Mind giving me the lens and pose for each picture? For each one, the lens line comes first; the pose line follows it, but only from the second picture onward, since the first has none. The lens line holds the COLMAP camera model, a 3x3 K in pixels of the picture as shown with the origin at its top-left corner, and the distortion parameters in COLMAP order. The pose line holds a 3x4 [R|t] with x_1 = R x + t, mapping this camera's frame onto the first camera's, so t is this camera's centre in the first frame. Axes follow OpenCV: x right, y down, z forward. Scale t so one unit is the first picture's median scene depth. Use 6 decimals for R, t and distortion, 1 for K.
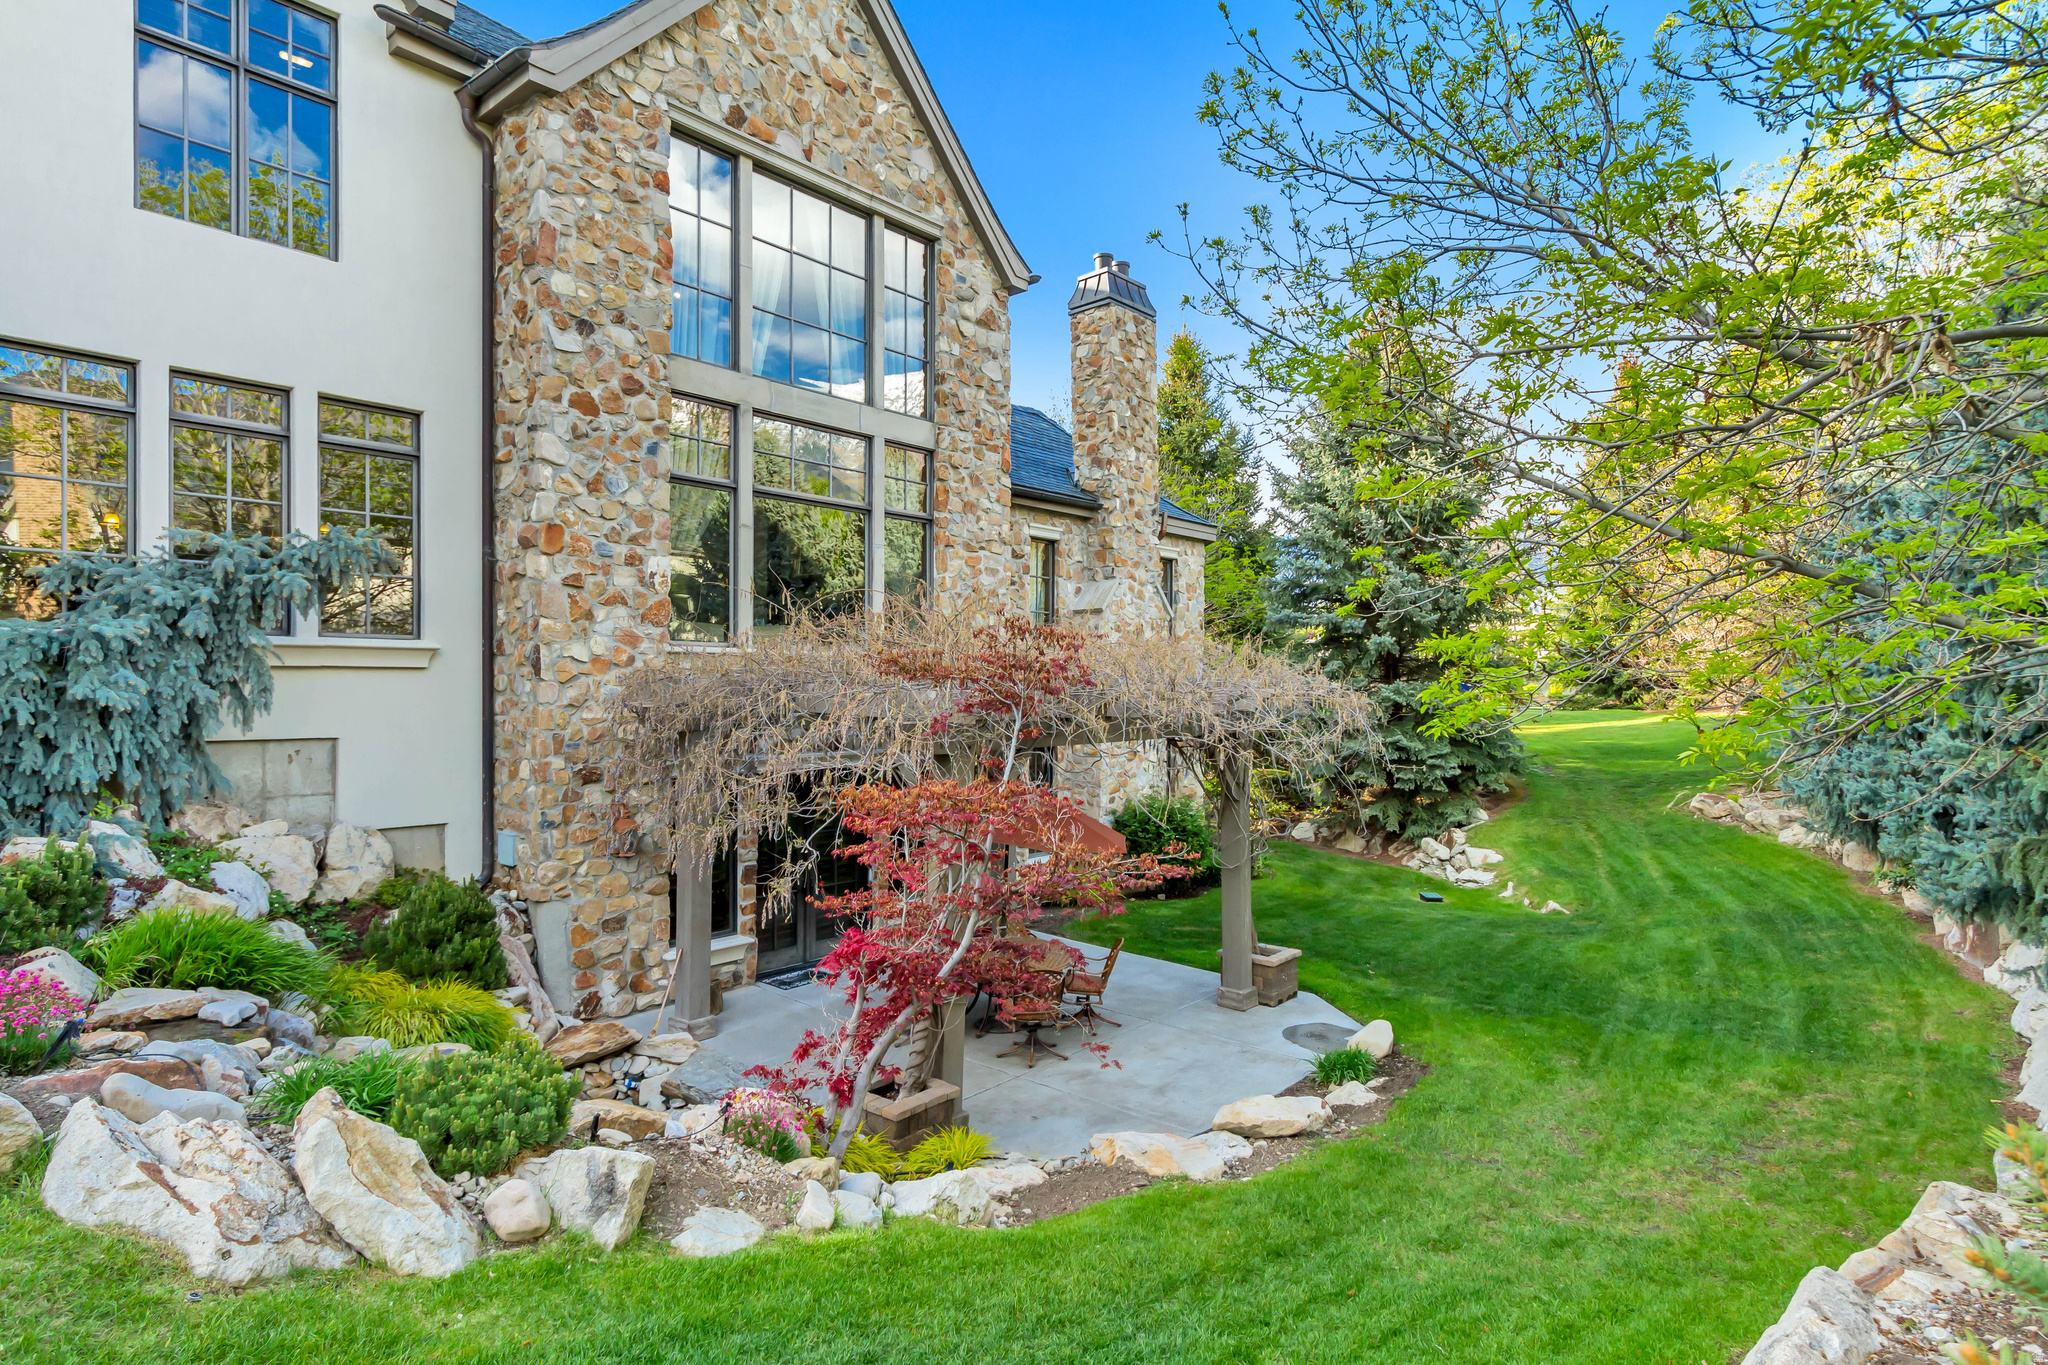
lens RADIAL K [[1084.7, 0, 1024.0], [0, 1084.7, 682.5], [0, 0, 1]] dist [0.031740, 0.000025]
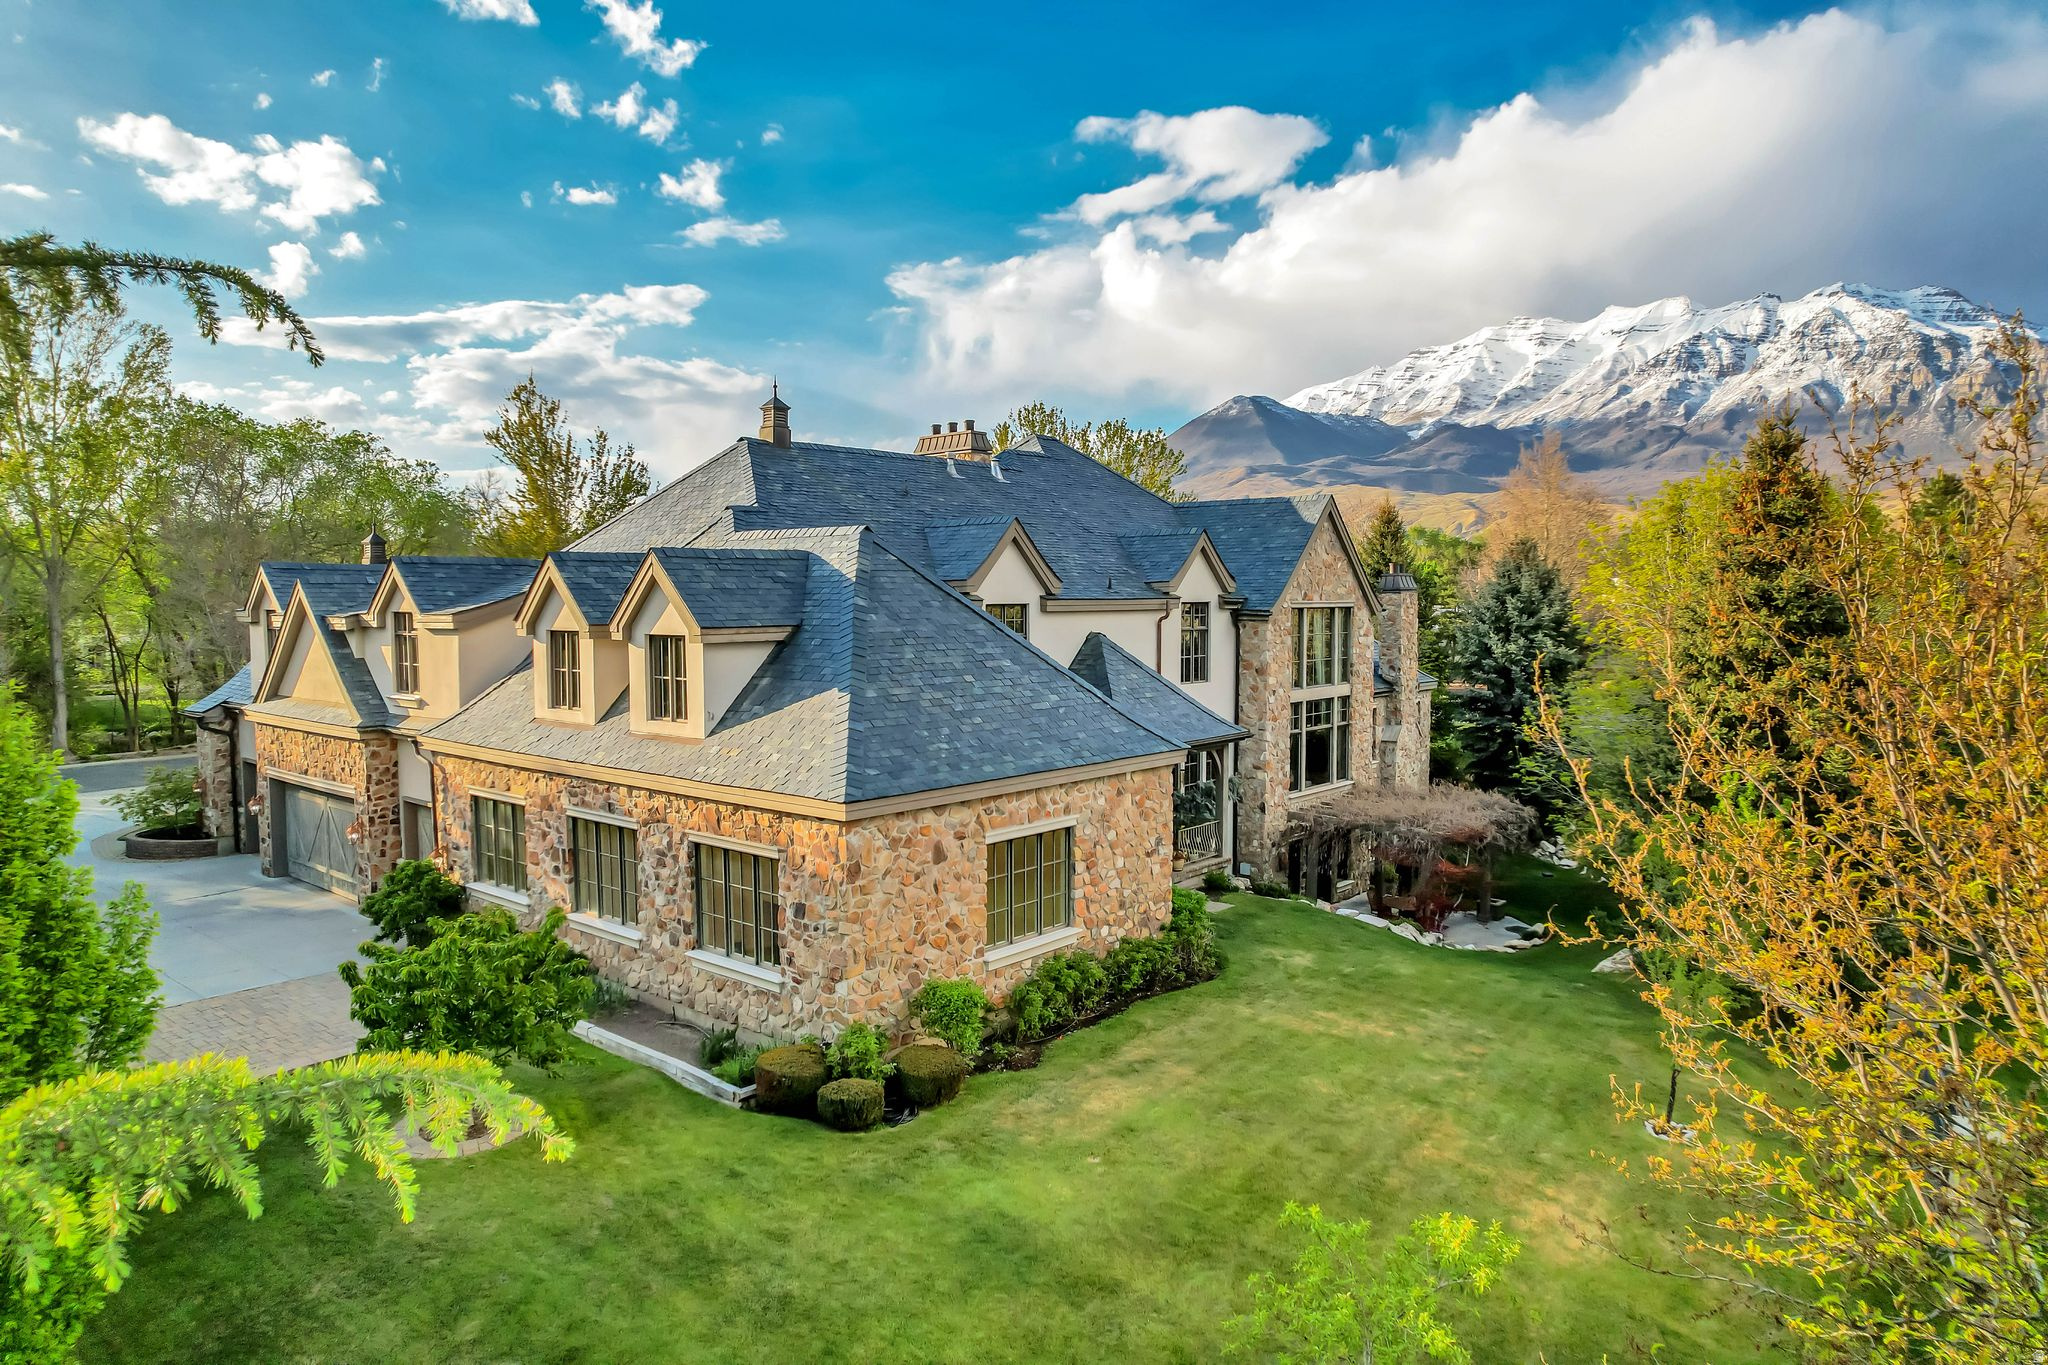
lens RADIAL K [[1336.9, 0, 1024.0], [0, 1336.9, 682.5], [0, 0, 1]] dist [-0.004315, -0.000591]
pose [[0.999894, -0.007054, 0.012736, -1.094527], [0.006046, 0.996969, 0.077560, -0.620629], [-0.013245, -0.077475, 0.996906, -2.501801]]
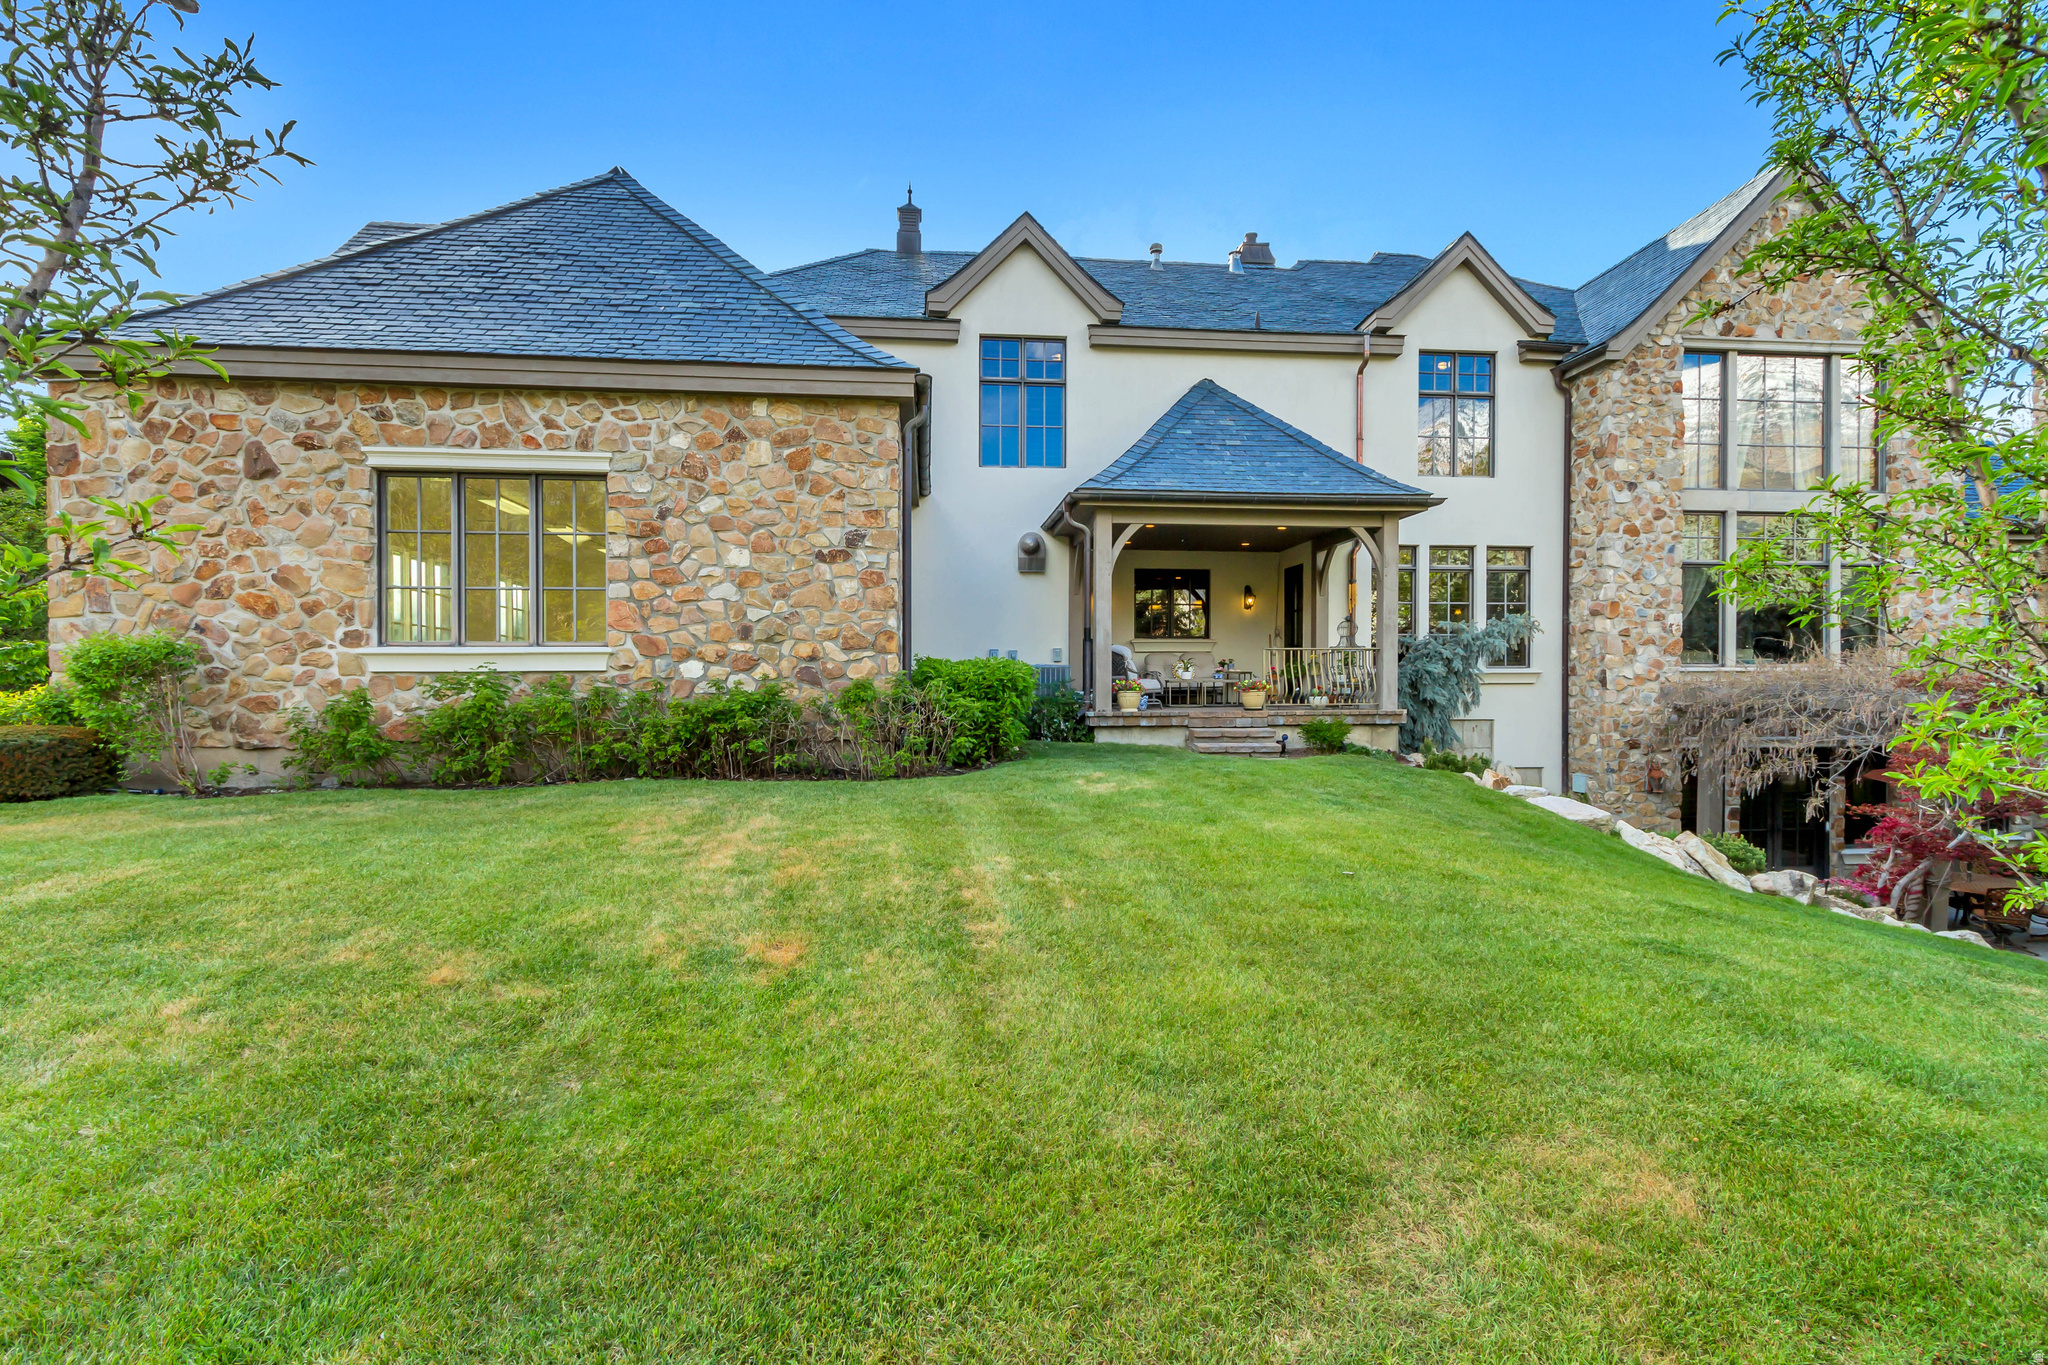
lens RADIAL K [[950.6, 0, 1028.6], [0, 950.6, 693.5], [0, 0, 1]] dist [0.023064, -0.012992]
pose [[0.730133, -0.001474, -0.683304, -0.060371], [0.007207, 0.999959, 0.005544, -0.010327], [0.683267, -0.008973, 0.730113, -0.757932]]
